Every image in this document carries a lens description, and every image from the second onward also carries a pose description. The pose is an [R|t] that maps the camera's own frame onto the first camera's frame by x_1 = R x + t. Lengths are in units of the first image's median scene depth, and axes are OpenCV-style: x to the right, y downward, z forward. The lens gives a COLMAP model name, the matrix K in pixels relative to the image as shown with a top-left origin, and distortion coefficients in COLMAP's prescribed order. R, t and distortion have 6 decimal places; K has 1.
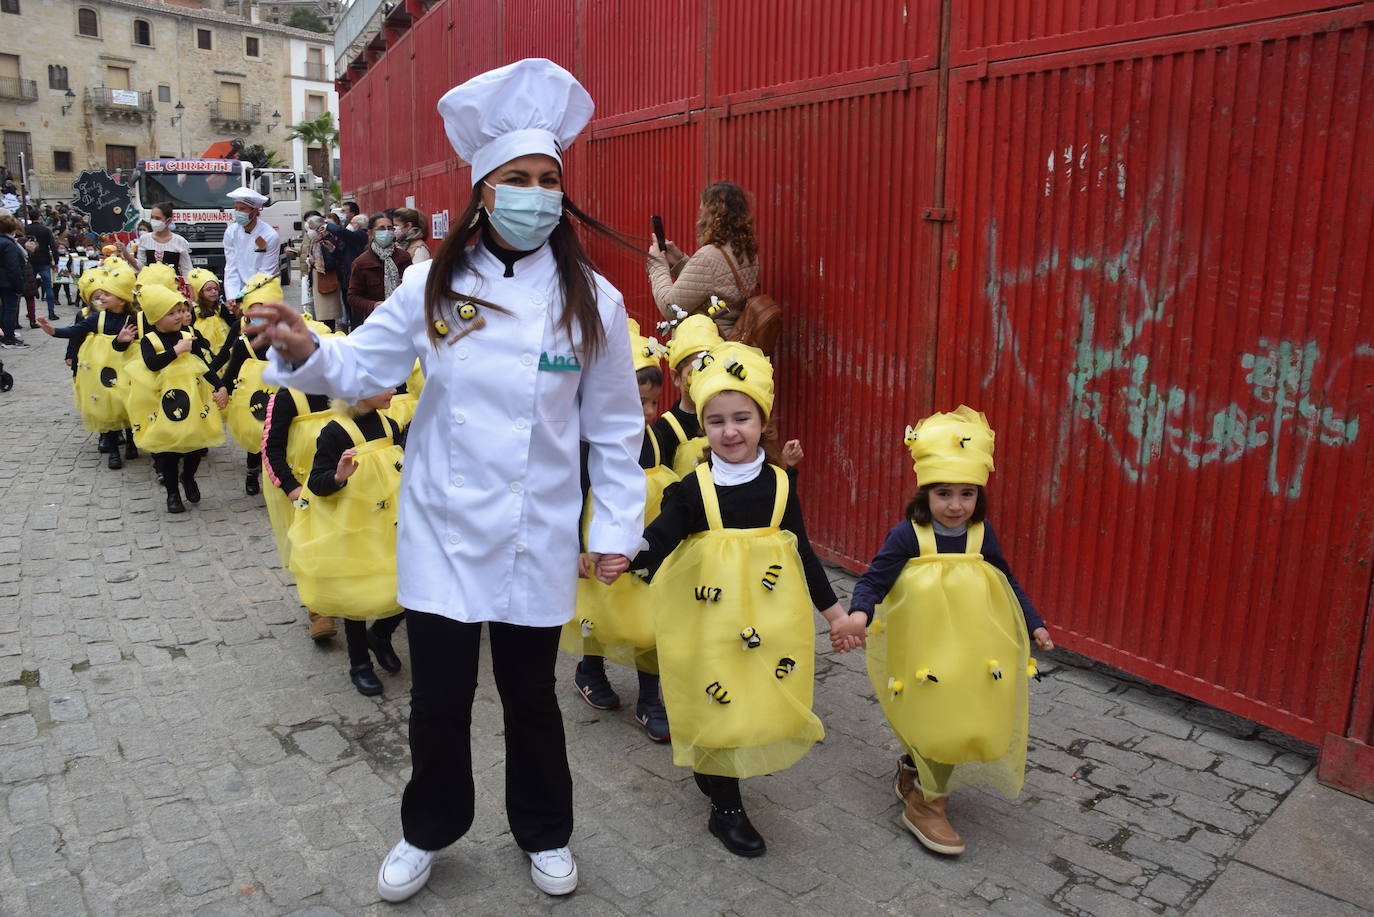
lens RADIAL K [[1093.3, 0, 690.0], [0, 1093.3, 485.7], [0, 0, 1]] dist [-0.166120, 0.124073]
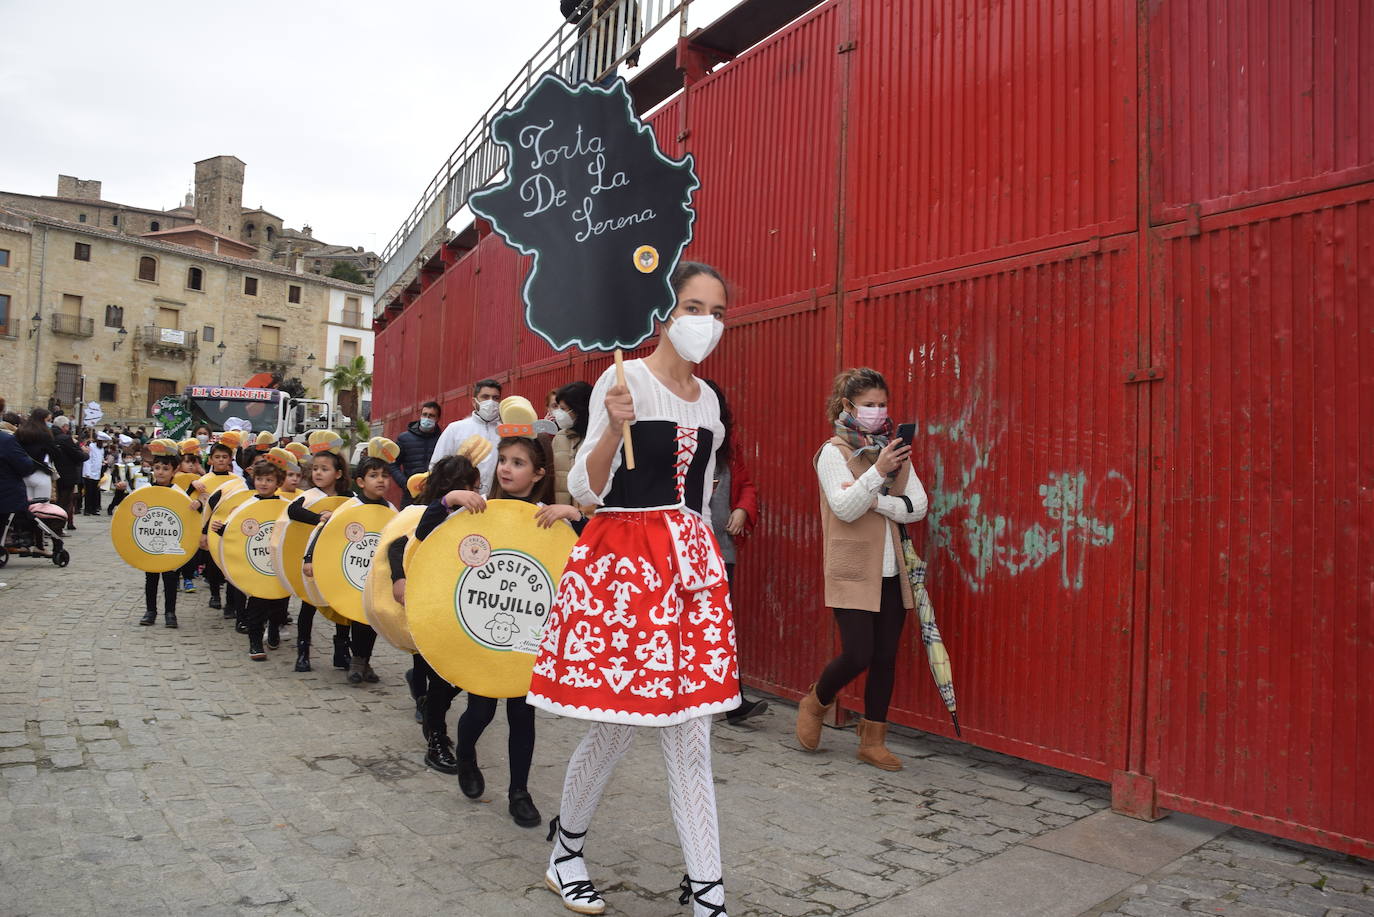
lens RADIAL K [[1104.1, 0, 686.1], [0, 1104.1, 485.9], [0, 0, 1]] dist [-0.160401, 0.132962]
pose [[0.999602, 0.020493, -0.019408, 0.064154], [-0.024378, 0.973410, -0.227767, 0.131279], [0.014225, 0.228150, 0.973522, -0.233440]]
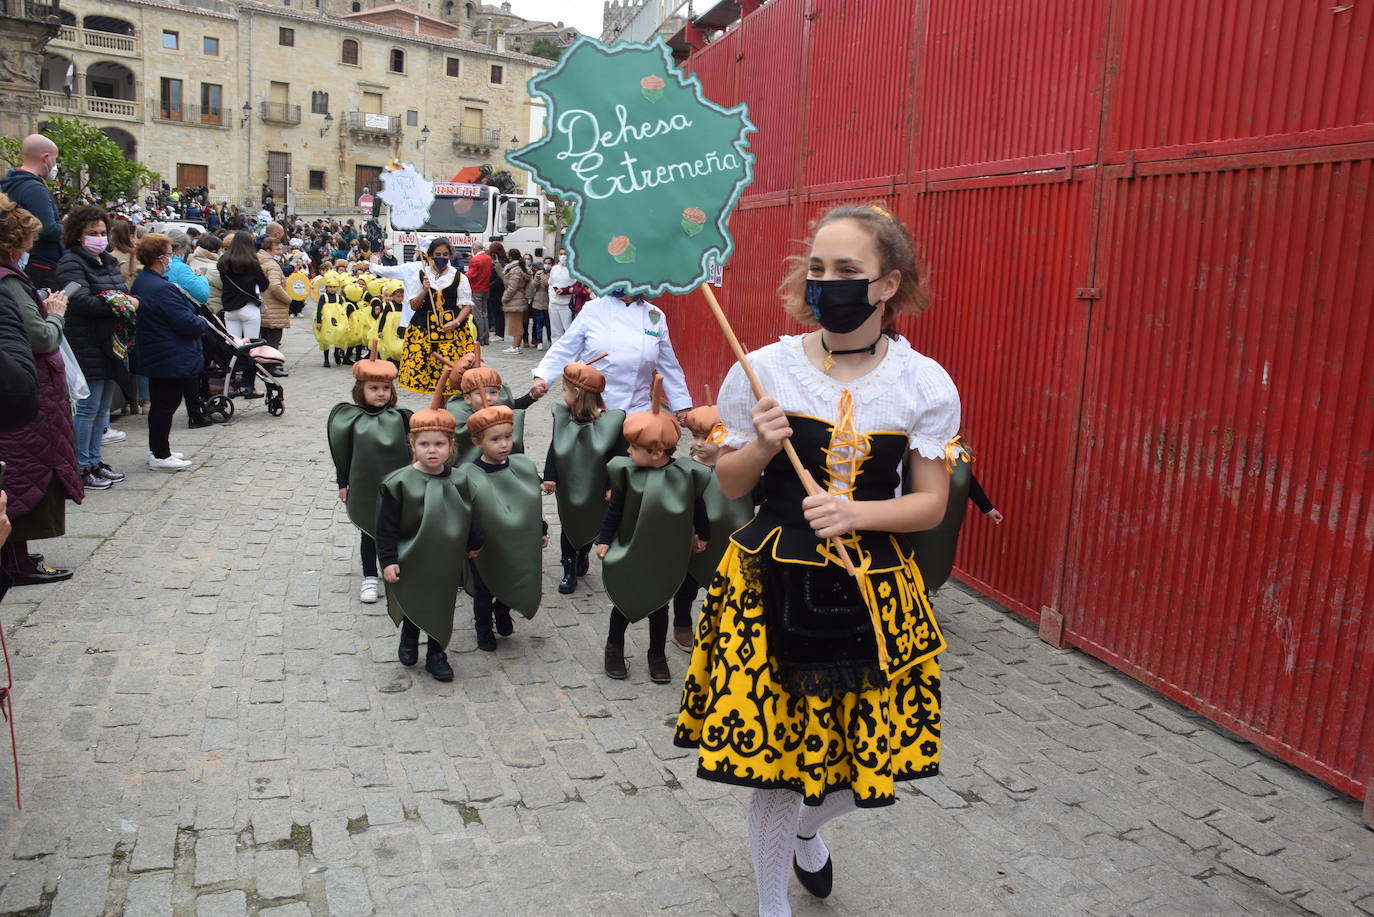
lens RADIAL K [[1093.3, 0, 690.0], [0, 1093.3, 485.7], [0, 0, 1]] dist [-0.166120, 0.124073]
pose [[0.981040, 0.067629, -0.181621, -0.147946], [-0.072650, 0.997134, -0.021132, -0.071937], [0.179671, 0.033926, 0.983142, 0.165811]]
